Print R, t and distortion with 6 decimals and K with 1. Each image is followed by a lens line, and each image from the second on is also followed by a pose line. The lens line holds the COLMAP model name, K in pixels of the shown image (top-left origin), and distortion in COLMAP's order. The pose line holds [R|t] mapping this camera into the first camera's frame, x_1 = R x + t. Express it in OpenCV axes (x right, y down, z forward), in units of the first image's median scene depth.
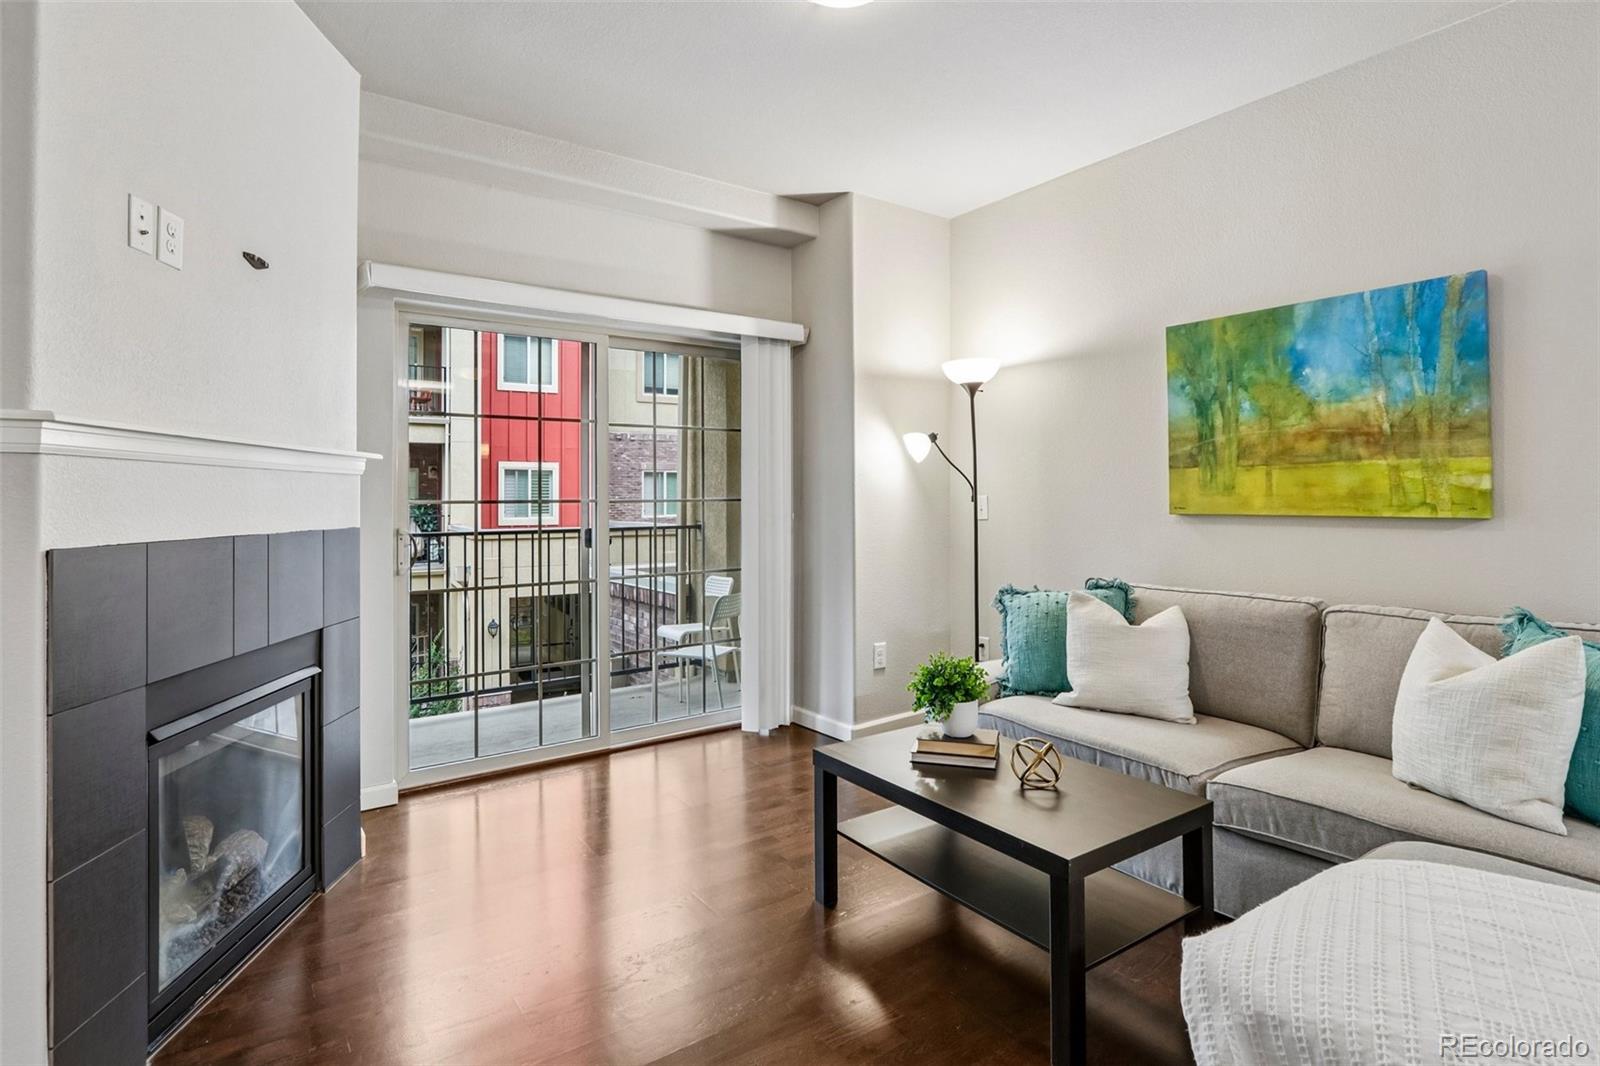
lens RADIAL K [[808.8, 0, 784.0], [0, 808.8, 488.8], [0, 0, 1]] dist [-0.008449, -0.000143]
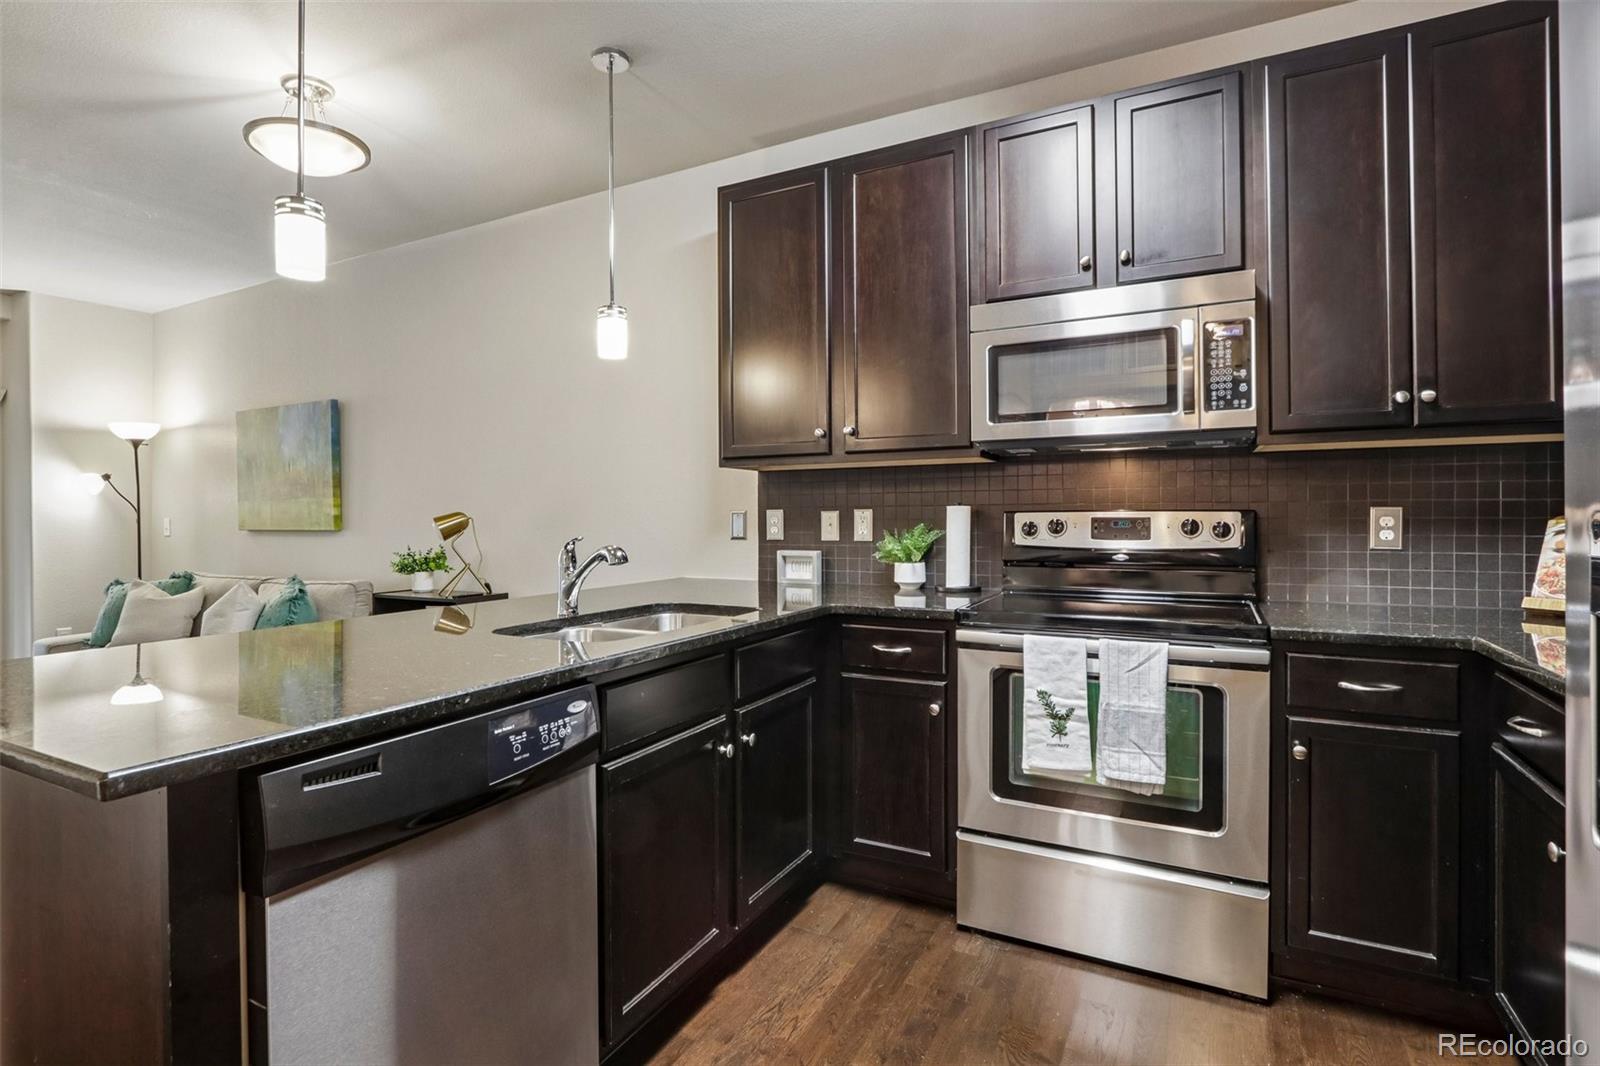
lens RADIAL K [[793.7, 0, 791.5], [0, 793.7, 517.6], [0, 0, 1]] dist [-0.008514, -0.000092]
pose [[0.894522, -0.004741, 0.447000, 0.834101], [0.000261, 0.999949, 0.010083, -0.009908], [-0.447025, -0.008902, 0.894477, -0.963604]]
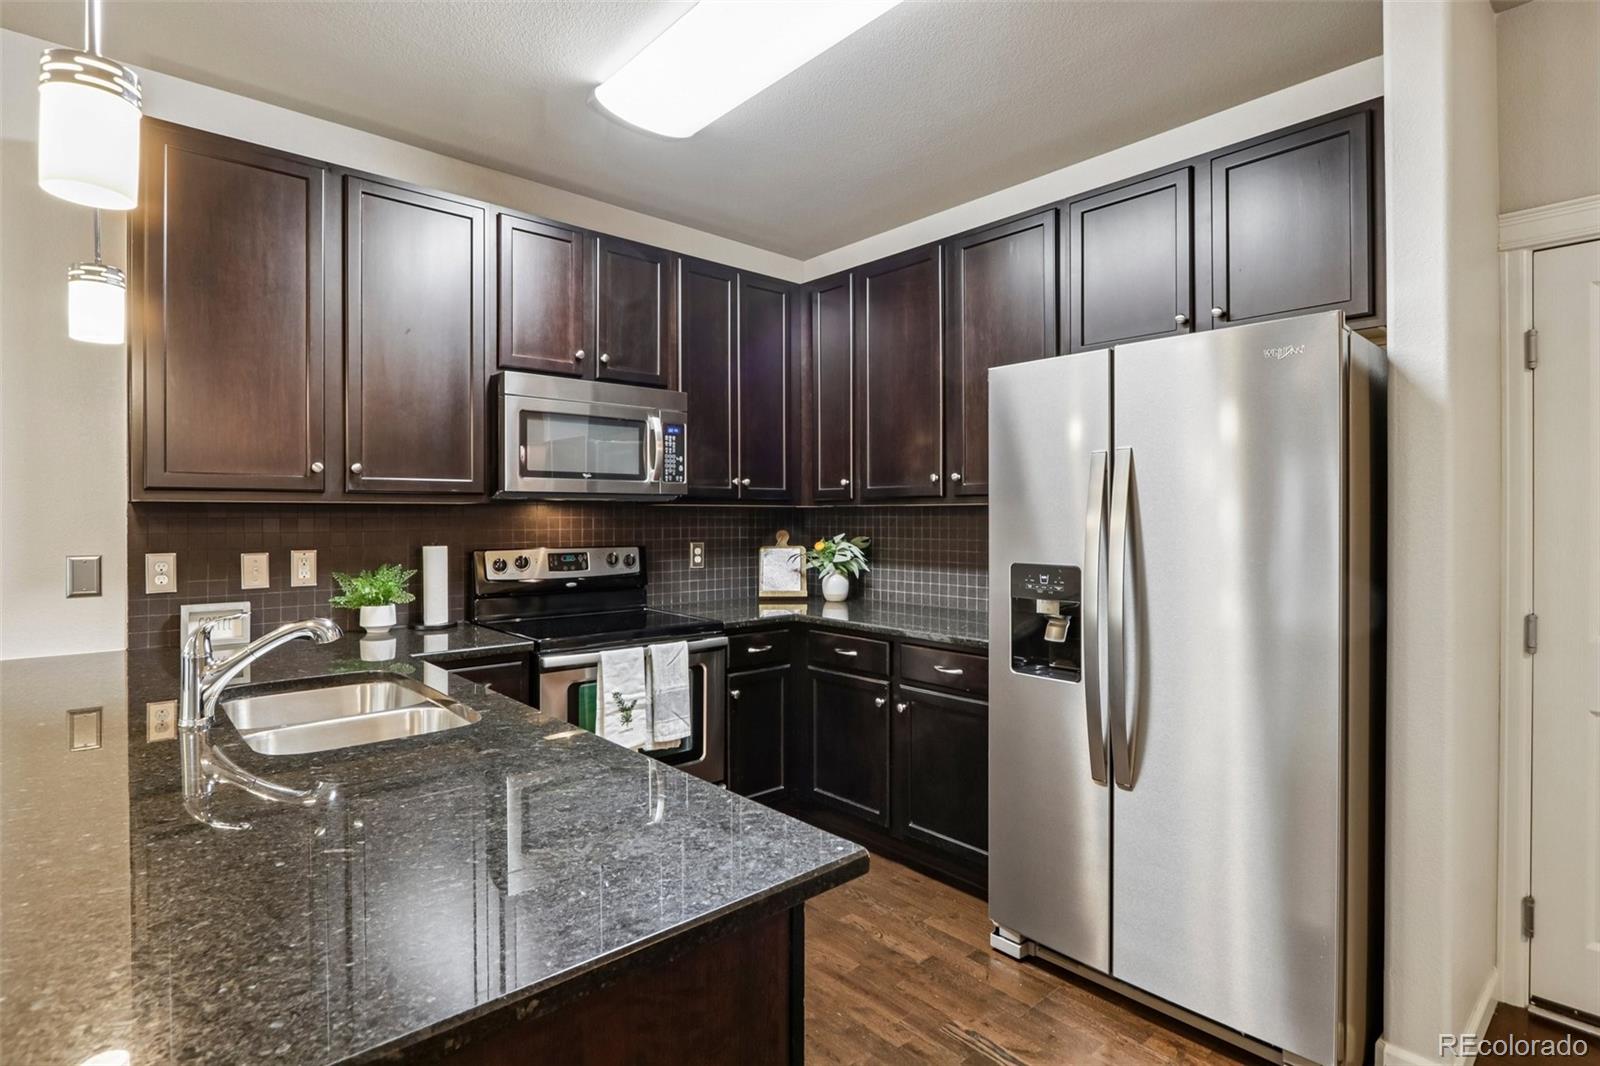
lens RADIAL K [[793.7, 0, 791.5], [0, 793.7, 517.6], [0, 0, 1]] dist [-0.008514, -0.000092]
pose [[-0.104038, 0.001394, 0.994572, 0.413336], [-0.009045, 0.999956, -0.002348, -0.051178], [-0.994532, -0.009240, -0.104021, -0.542805]]
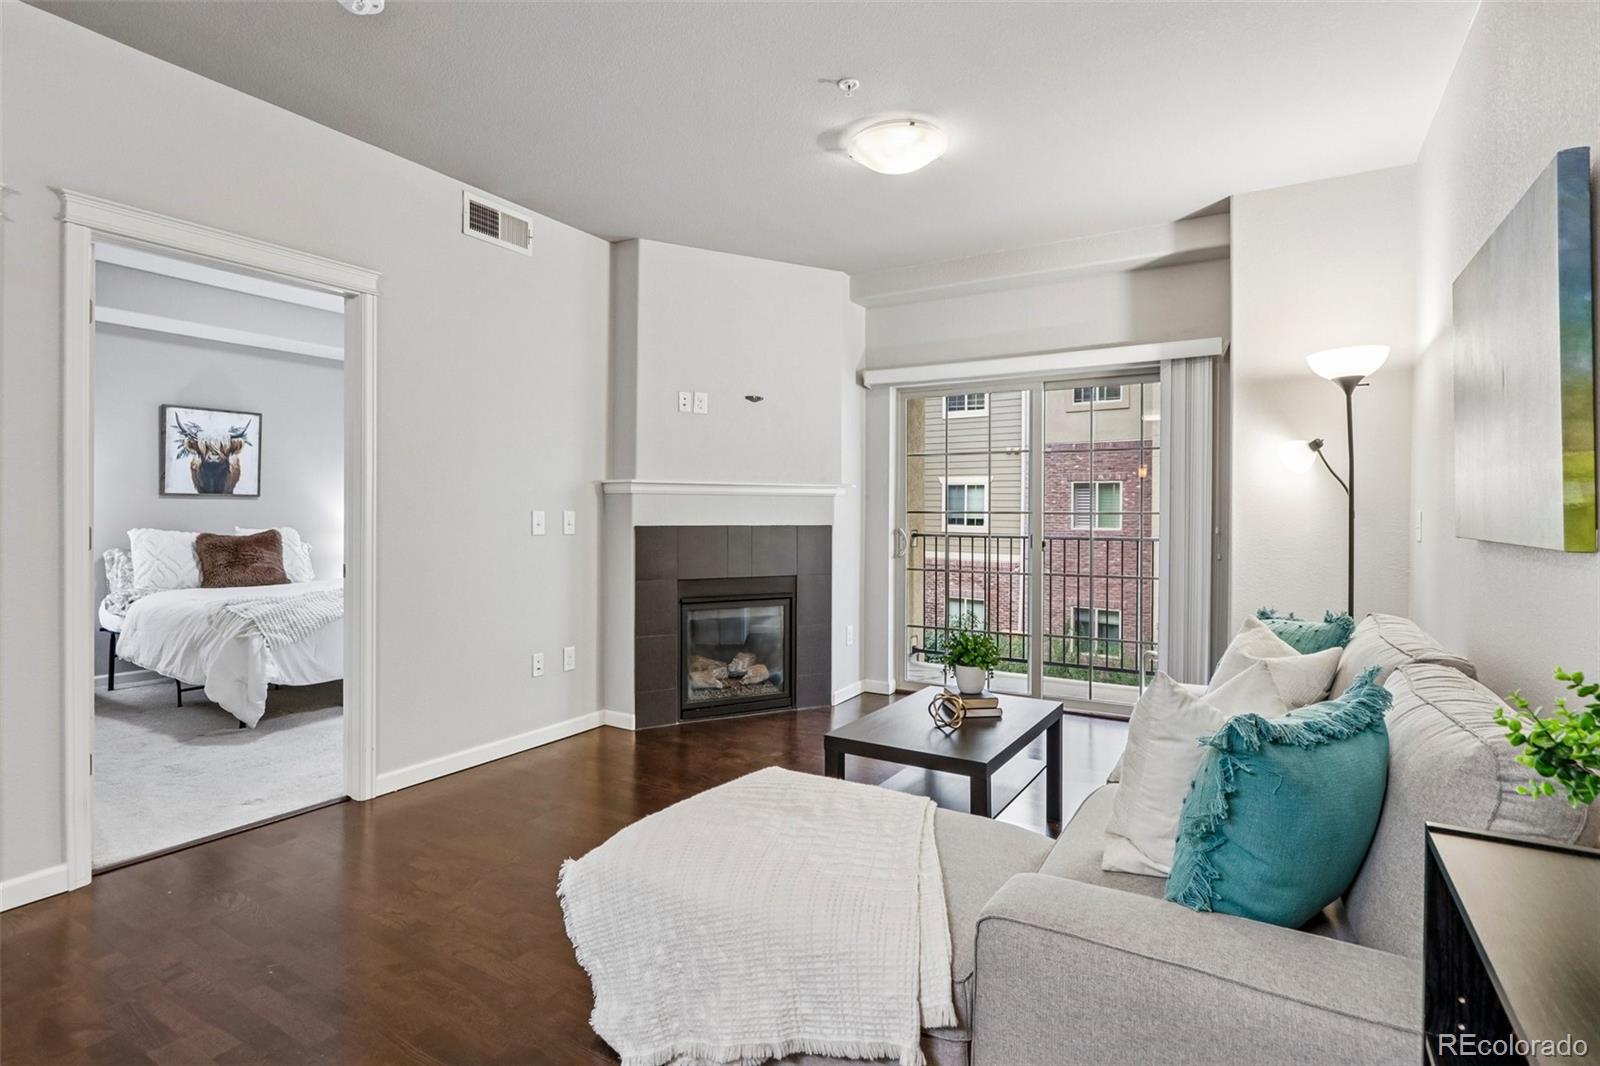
lens RADIAL K [[805.7, 0, 778.0], [0, 805.7, 510.0], [0, 0, 1]] dist [-0.002497, 0.000488]
pose [[0.382448, 0.007277, -0.923948, 1.016661], [0.003623, 0.999949, 0.009375, -0.004109], [0.923970, -0.006933, 0.382403, 0.175274]]
